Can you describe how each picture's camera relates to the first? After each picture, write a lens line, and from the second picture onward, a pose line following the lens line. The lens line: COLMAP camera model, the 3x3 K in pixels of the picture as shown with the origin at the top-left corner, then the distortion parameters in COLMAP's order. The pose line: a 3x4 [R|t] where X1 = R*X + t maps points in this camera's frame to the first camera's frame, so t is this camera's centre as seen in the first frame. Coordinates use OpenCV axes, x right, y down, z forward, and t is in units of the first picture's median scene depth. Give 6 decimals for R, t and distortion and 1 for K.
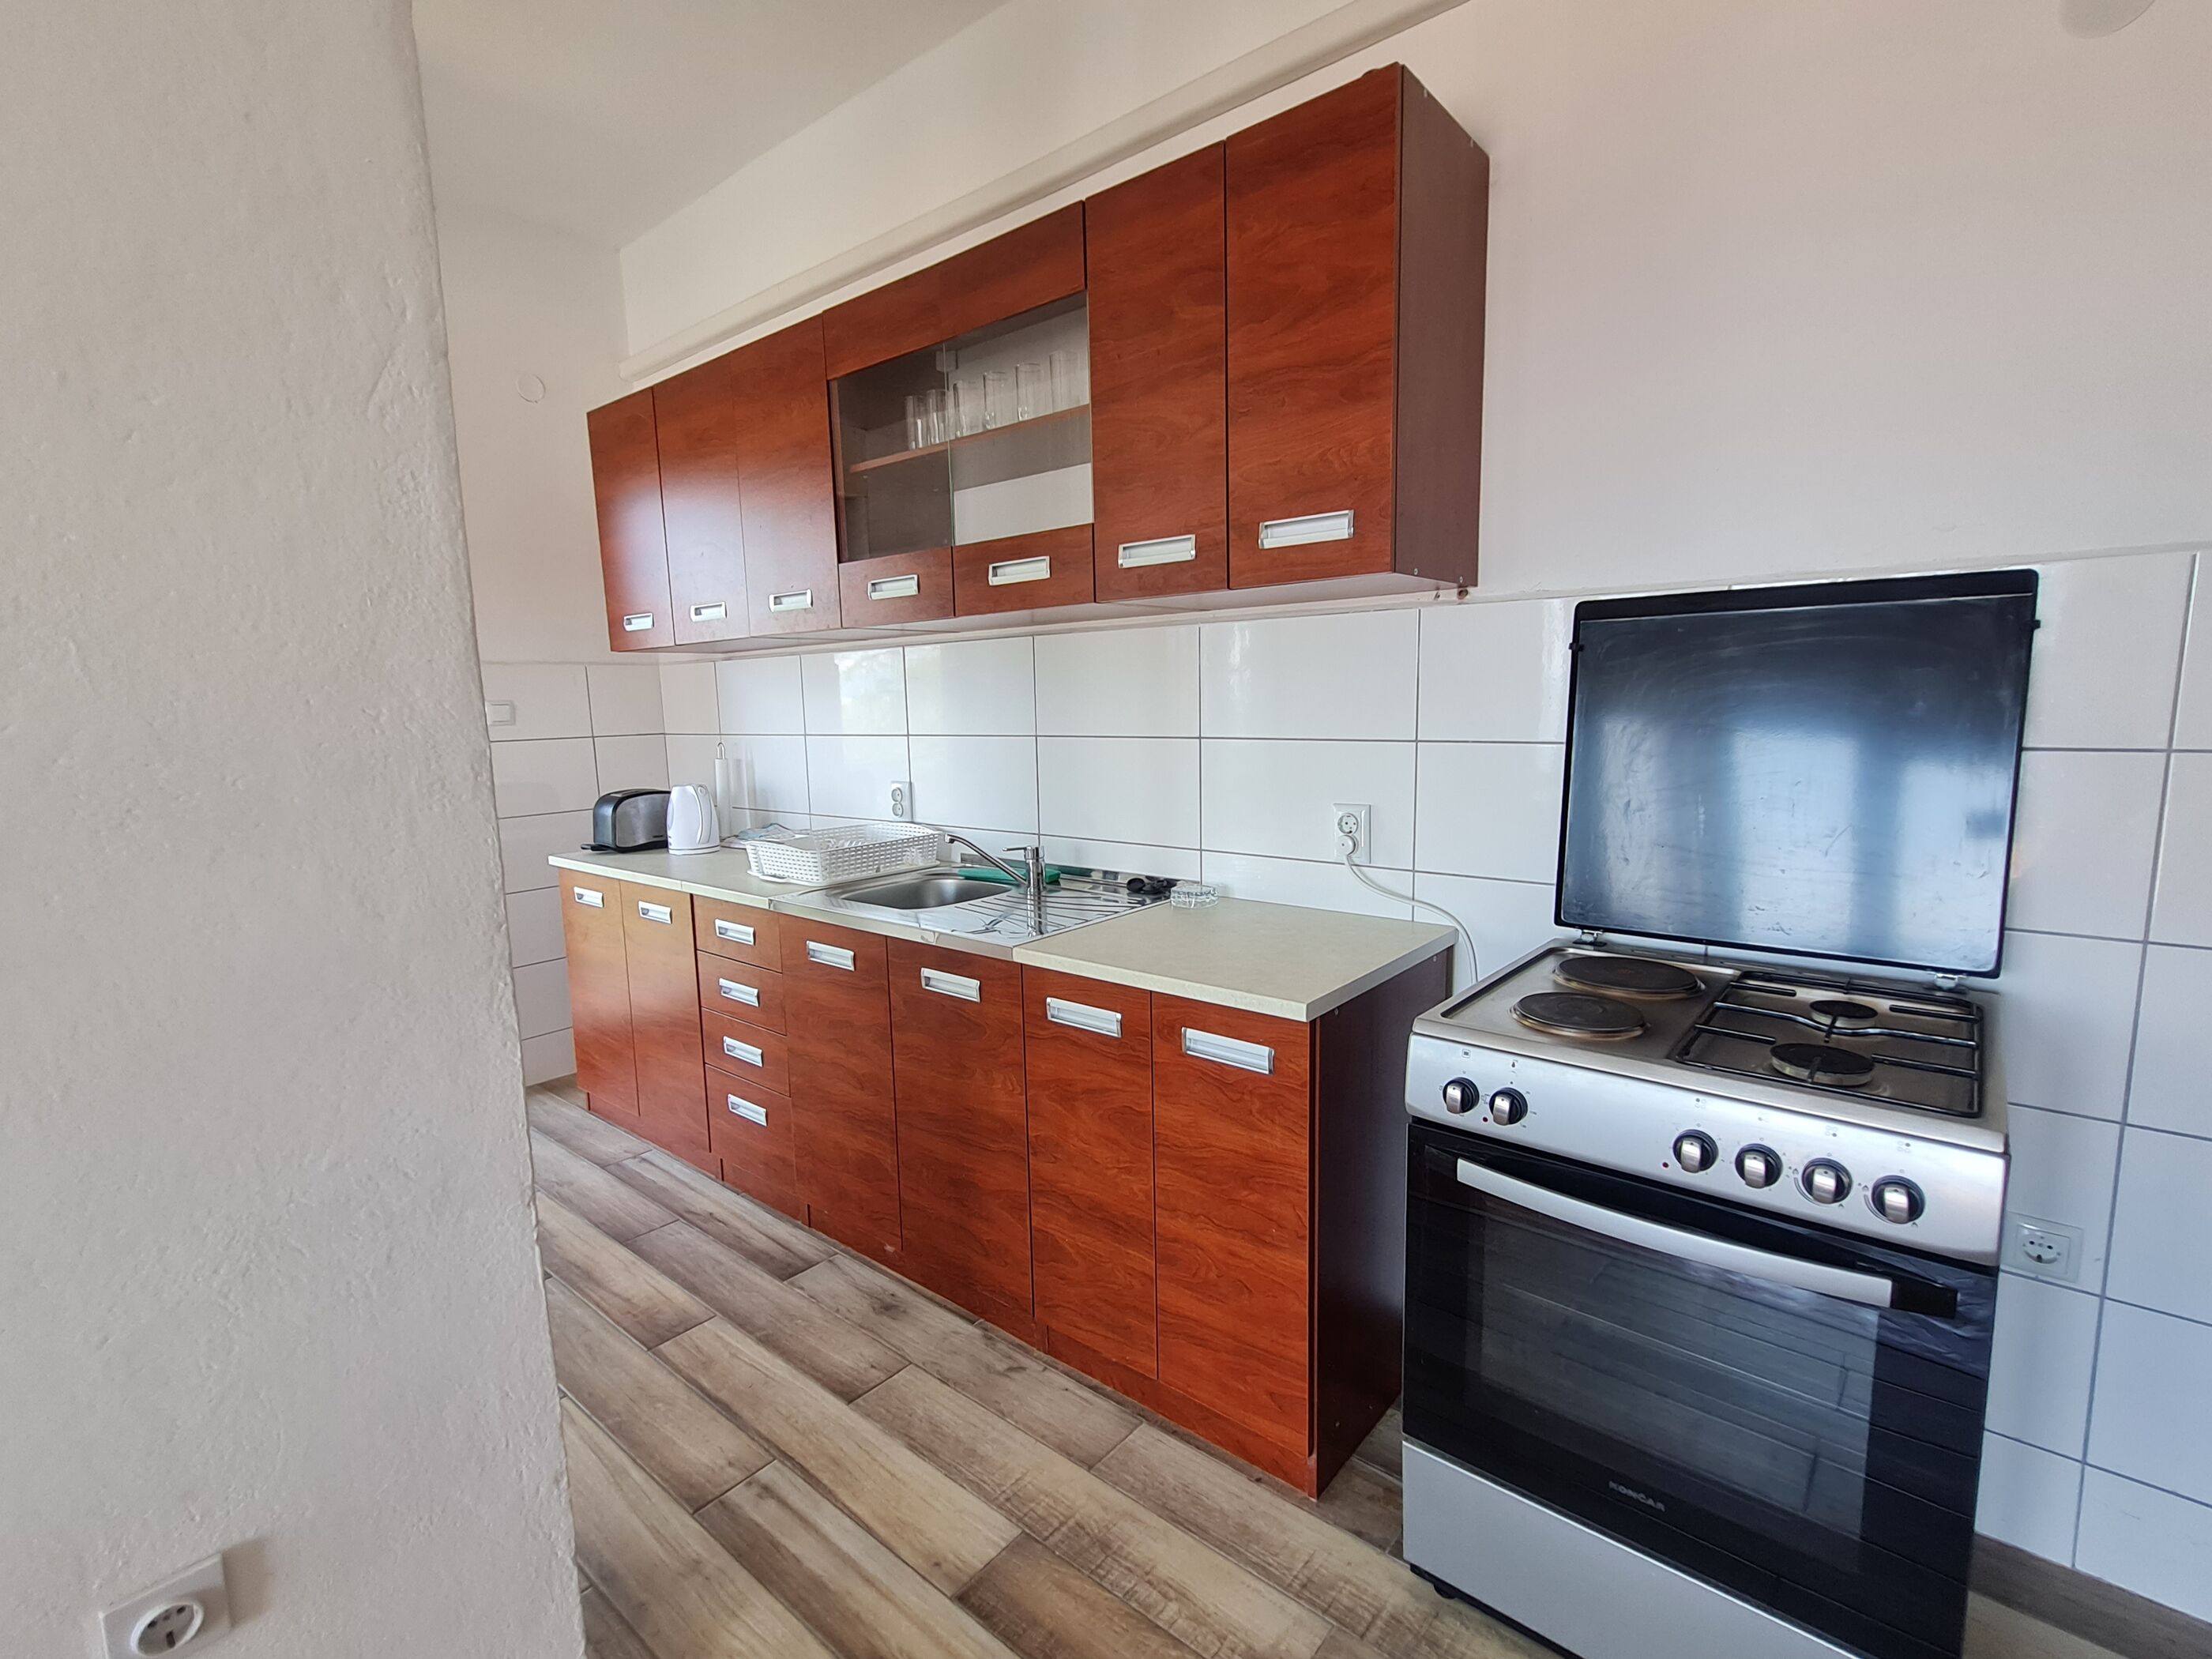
lens RADIAL K [[1014.9, 0, 1116.1], [0, 1014.9, 838.4], [0, 0, 1]] dist [0.006086, -0.001463]
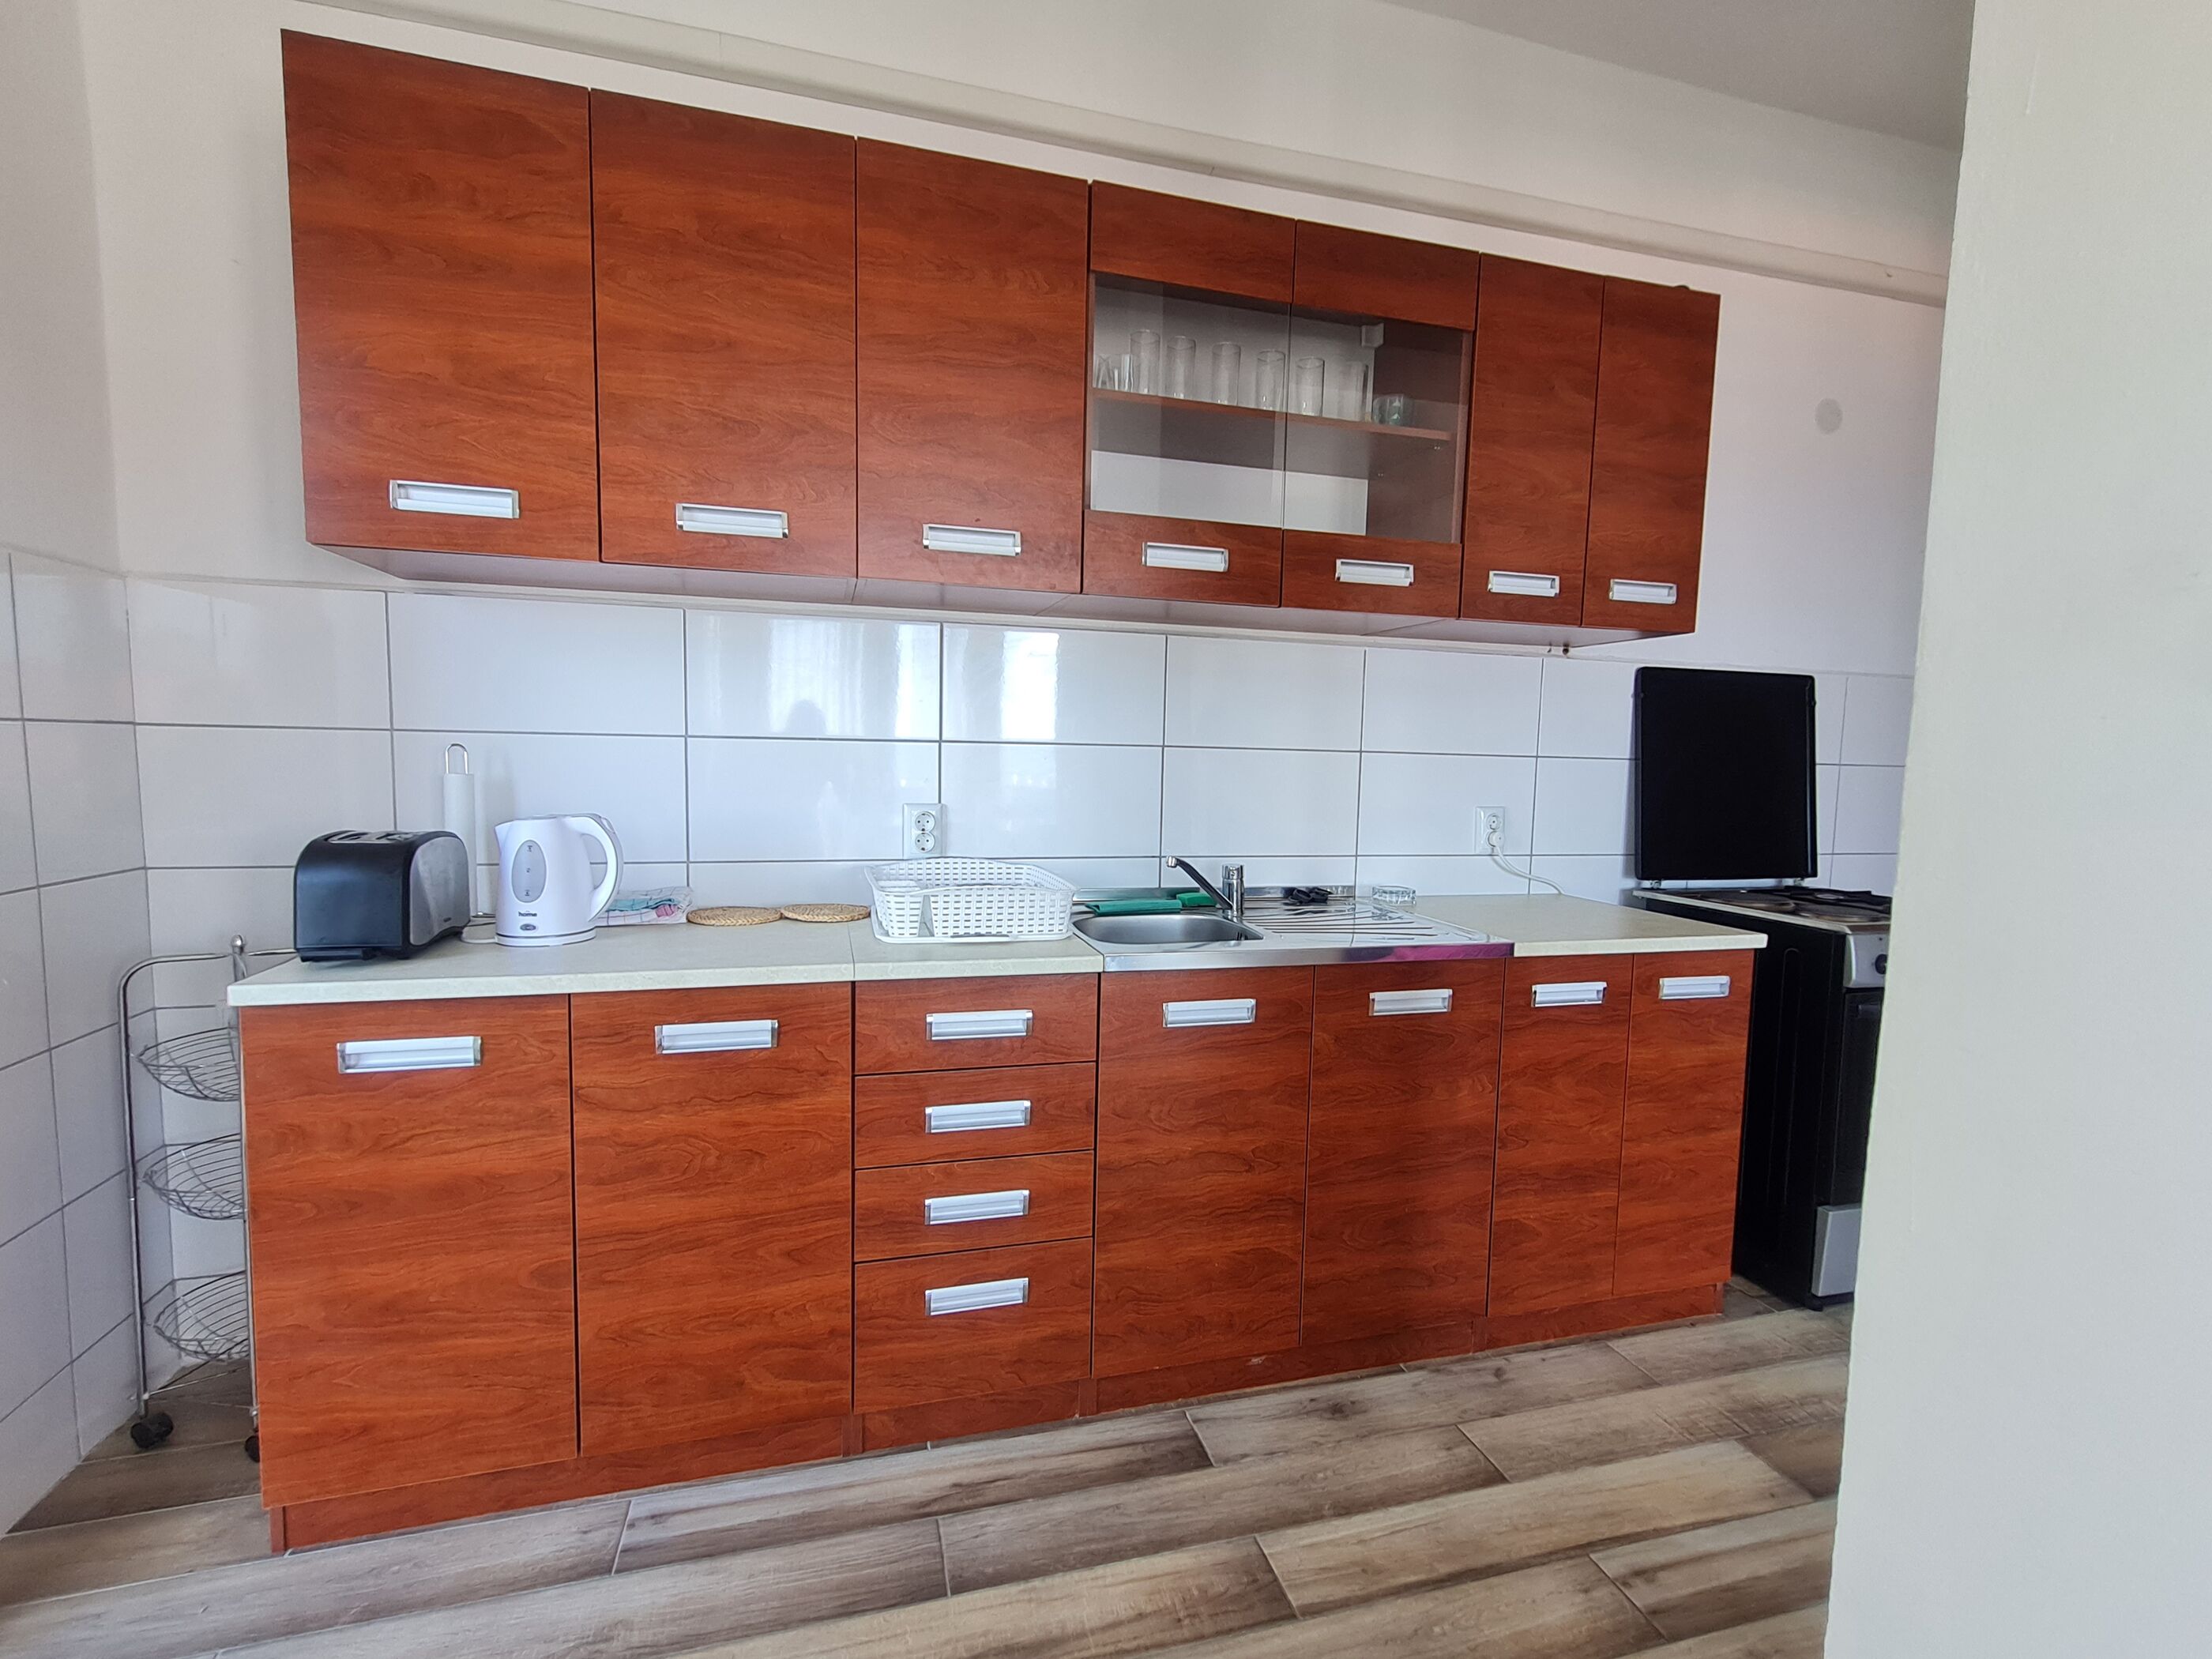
lens RADIAL K [[1014.9, 0, 1116.1], [0, 1014.9, 838.4], [0, 0, 1]] dist [0.006086, -0.001463]
pose [[0.567614, -0.034567, 0.822569, -1.101745], [0.079100, 0.996786, -0.012694, -0.015730], [-0.819486, 0.072270, 0.568524, 0.696946]]
